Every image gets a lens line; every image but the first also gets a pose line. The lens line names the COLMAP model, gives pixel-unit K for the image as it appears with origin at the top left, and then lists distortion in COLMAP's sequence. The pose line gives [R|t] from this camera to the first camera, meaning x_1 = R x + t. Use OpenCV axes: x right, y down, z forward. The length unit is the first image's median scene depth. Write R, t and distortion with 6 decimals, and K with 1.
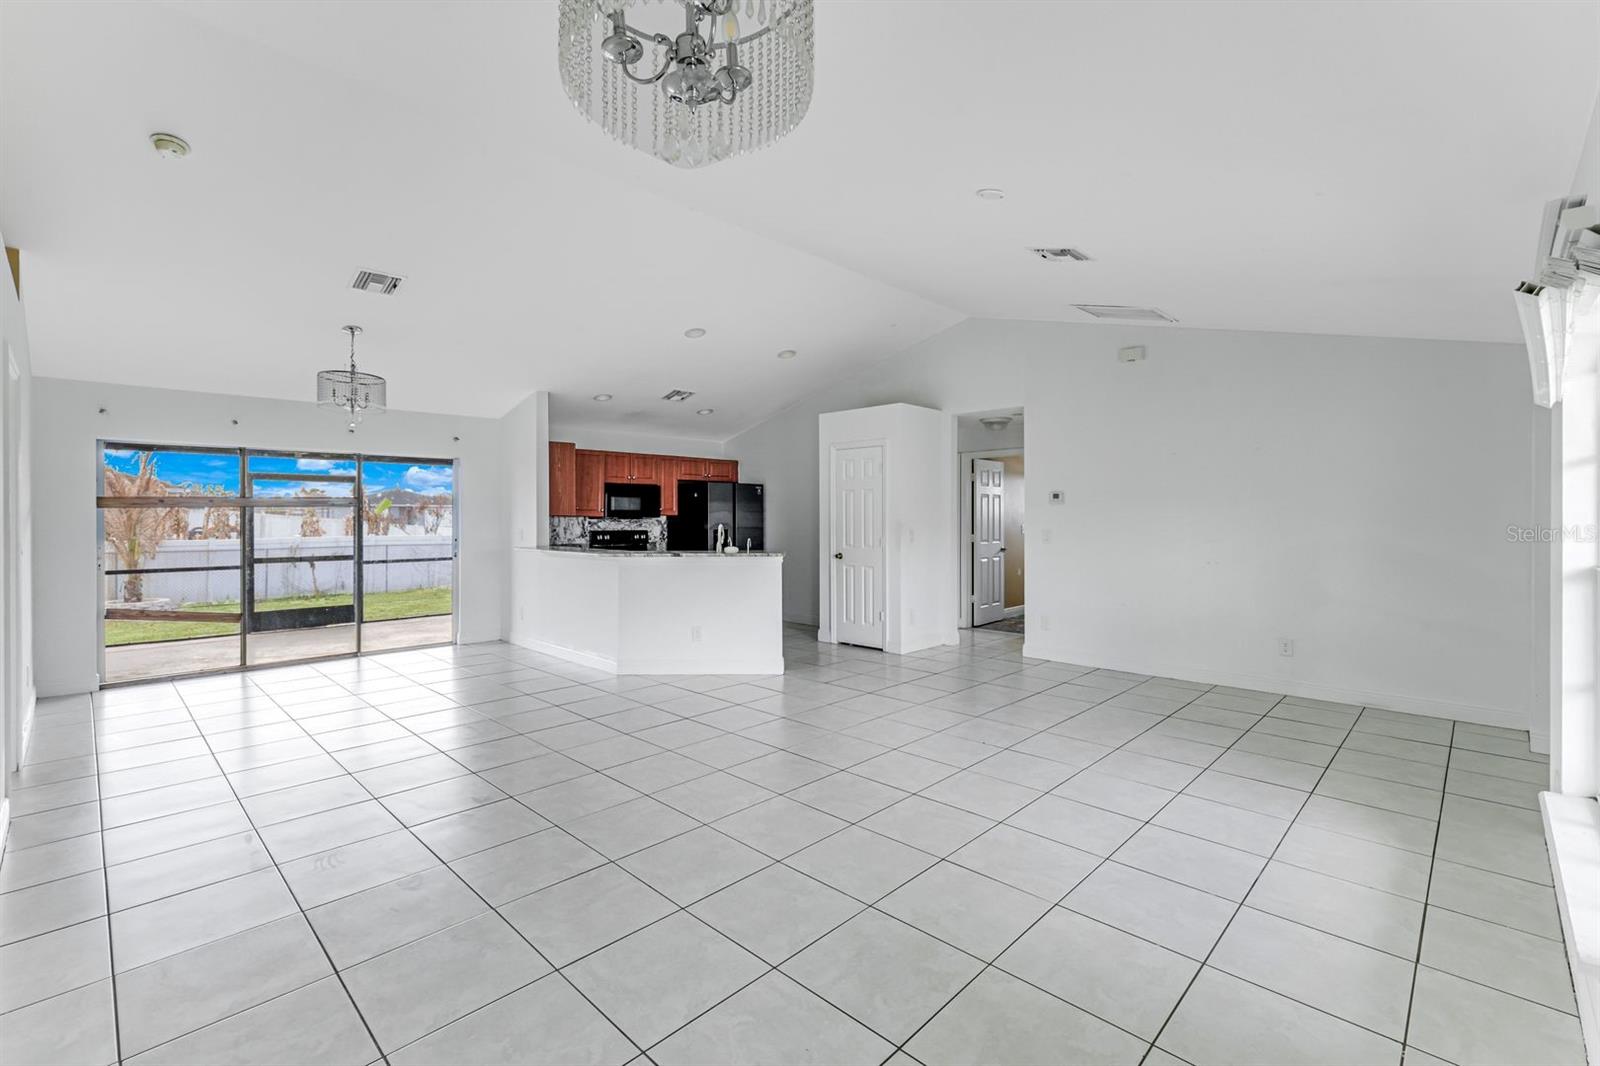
lens RADIAL K [[692.4, 0, 802.0], [0, 692.4, 530.0], [0, 0, 1]] dist [0.012034, -0.000885]
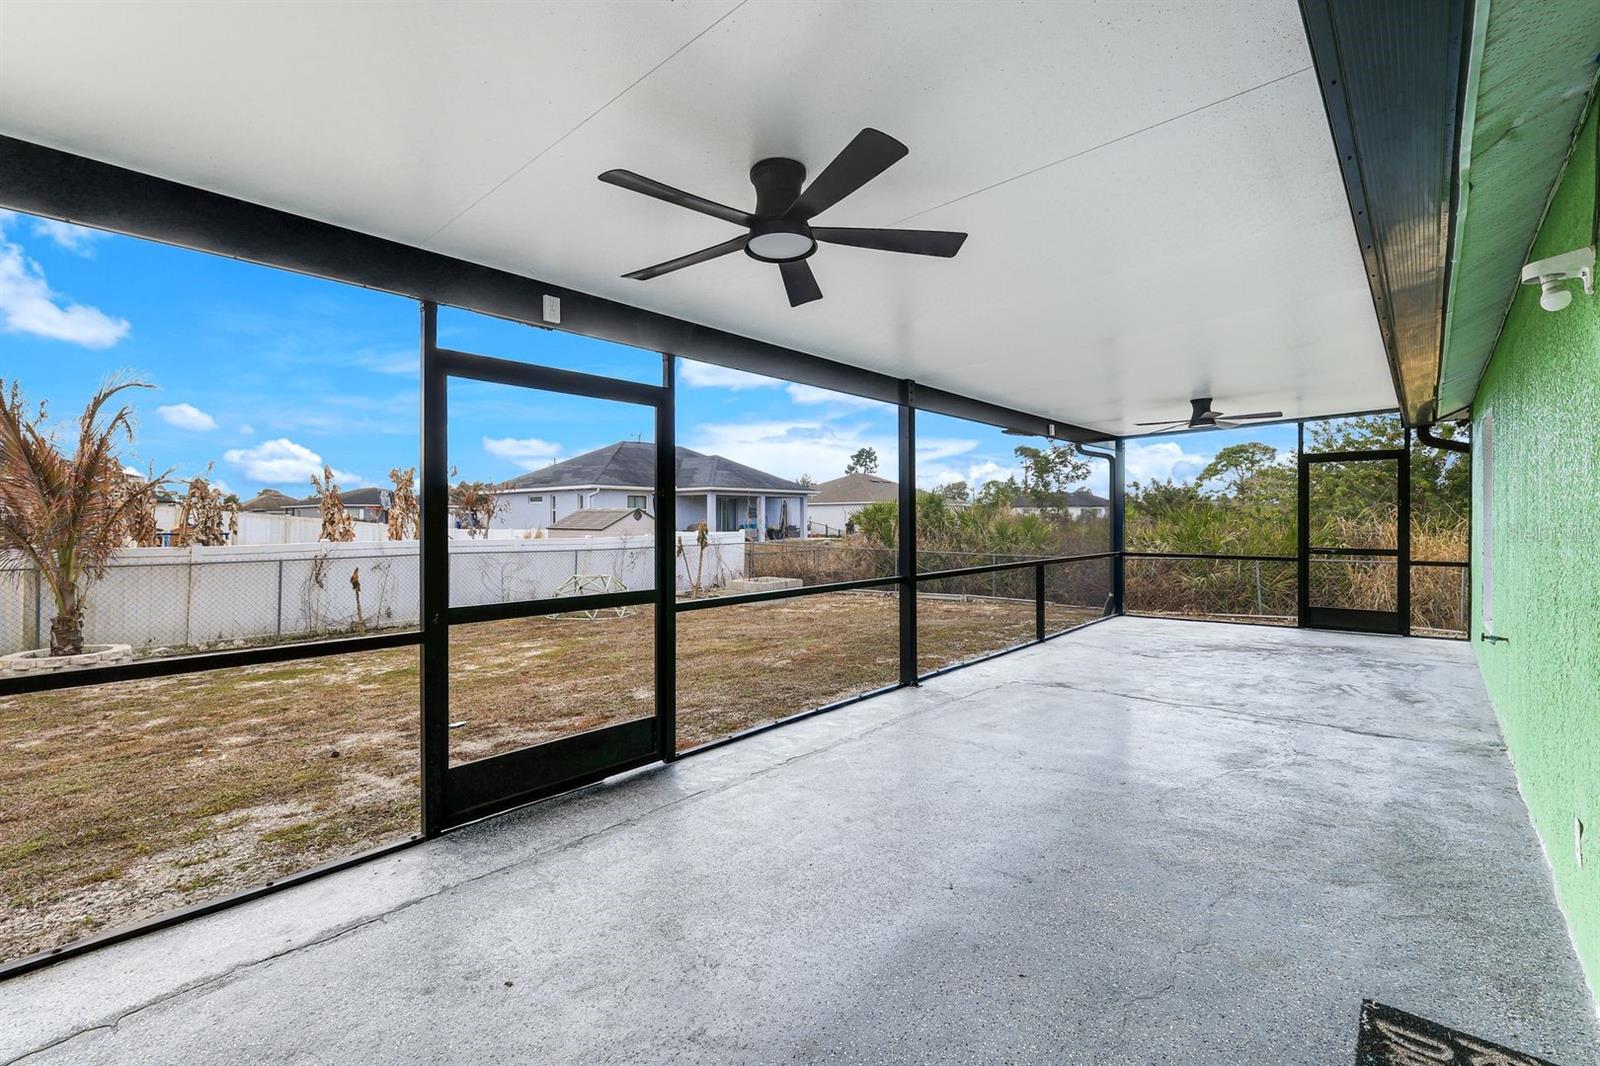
lens RADIAL K [[692.4, 0, 815.3], [0, 692.4, 526.7], [0, 0, 1]] dist [0.012034, -0.000885]
pose [[0.997506, 0.012592, 0.069452, -0.353477], [-0.012374, 0.999917, -0.003562, -0.010200], [-0.069492, 0.002694, 0.997579, 0.349907]]
